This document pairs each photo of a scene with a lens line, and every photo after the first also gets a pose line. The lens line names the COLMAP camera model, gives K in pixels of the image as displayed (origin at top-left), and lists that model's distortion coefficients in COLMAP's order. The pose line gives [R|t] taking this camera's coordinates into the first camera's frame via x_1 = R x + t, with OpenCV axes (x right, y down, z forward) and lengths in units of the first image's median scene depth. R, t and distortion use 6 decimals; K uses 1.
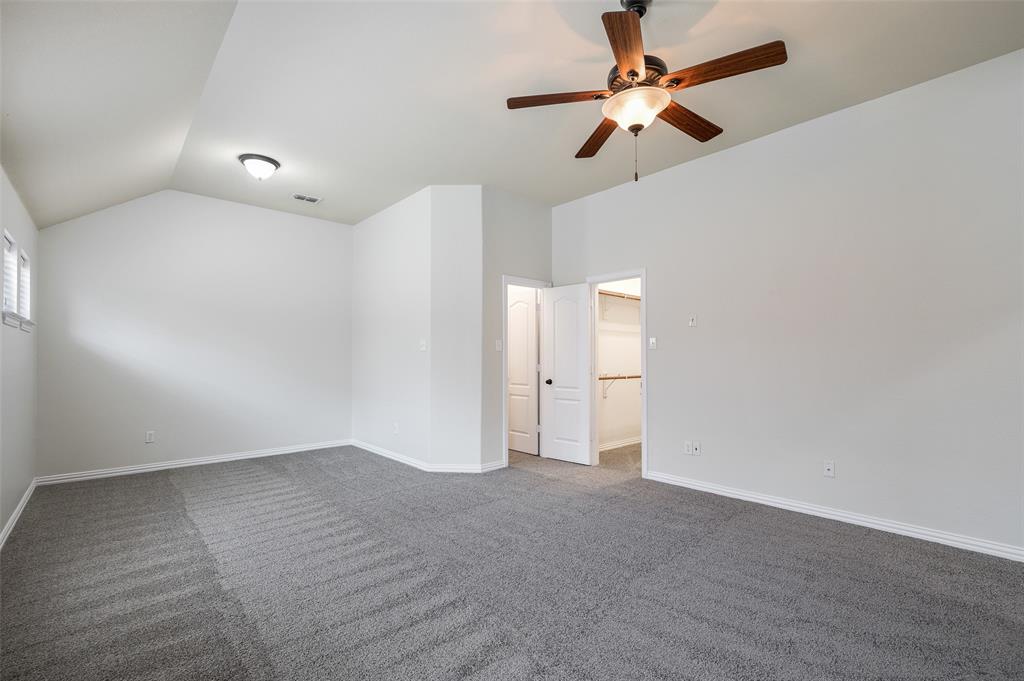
lens RADIAL K [[453.3, 0, 507.3], [0, 453.3, 344.8], [0, 0, 1]] dist [-0.001408, -0.000117]
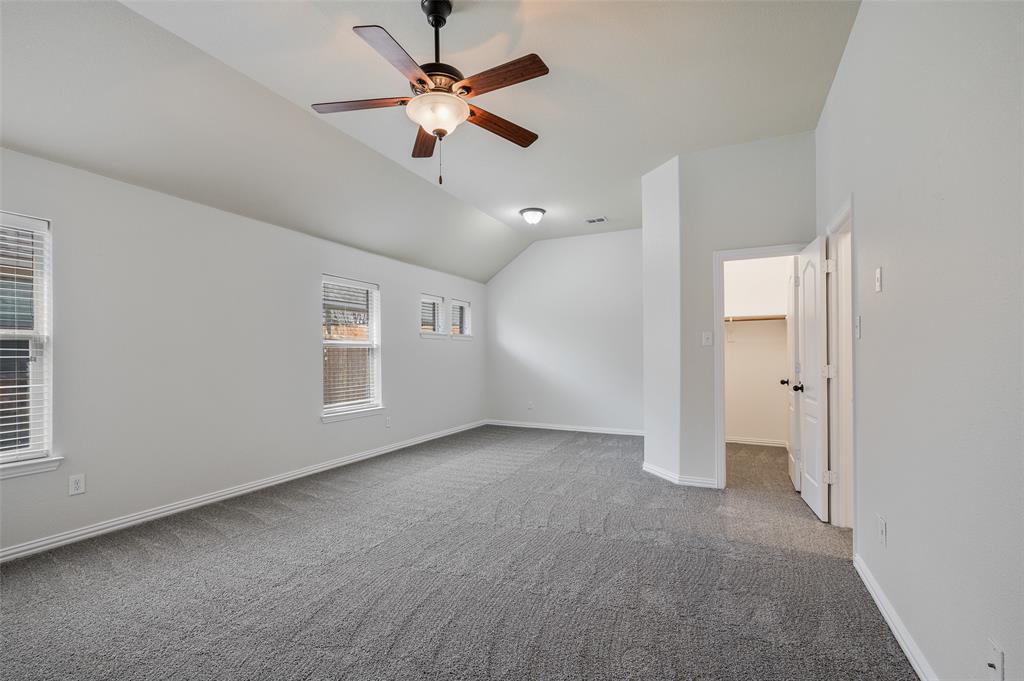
lens RADIAL K [[453.3, 0, 507.3], [0, 453.3, 344.8], [0, 0, 1]] dist [-0.001408, -0.000117]
pose [[0.373663, -0.018729, -0.927376, 0.641666], [0.029279, 0.999536, -0.008389, 0.009769], [0.927102, -0.024018, 0.374038, 0.369002]]
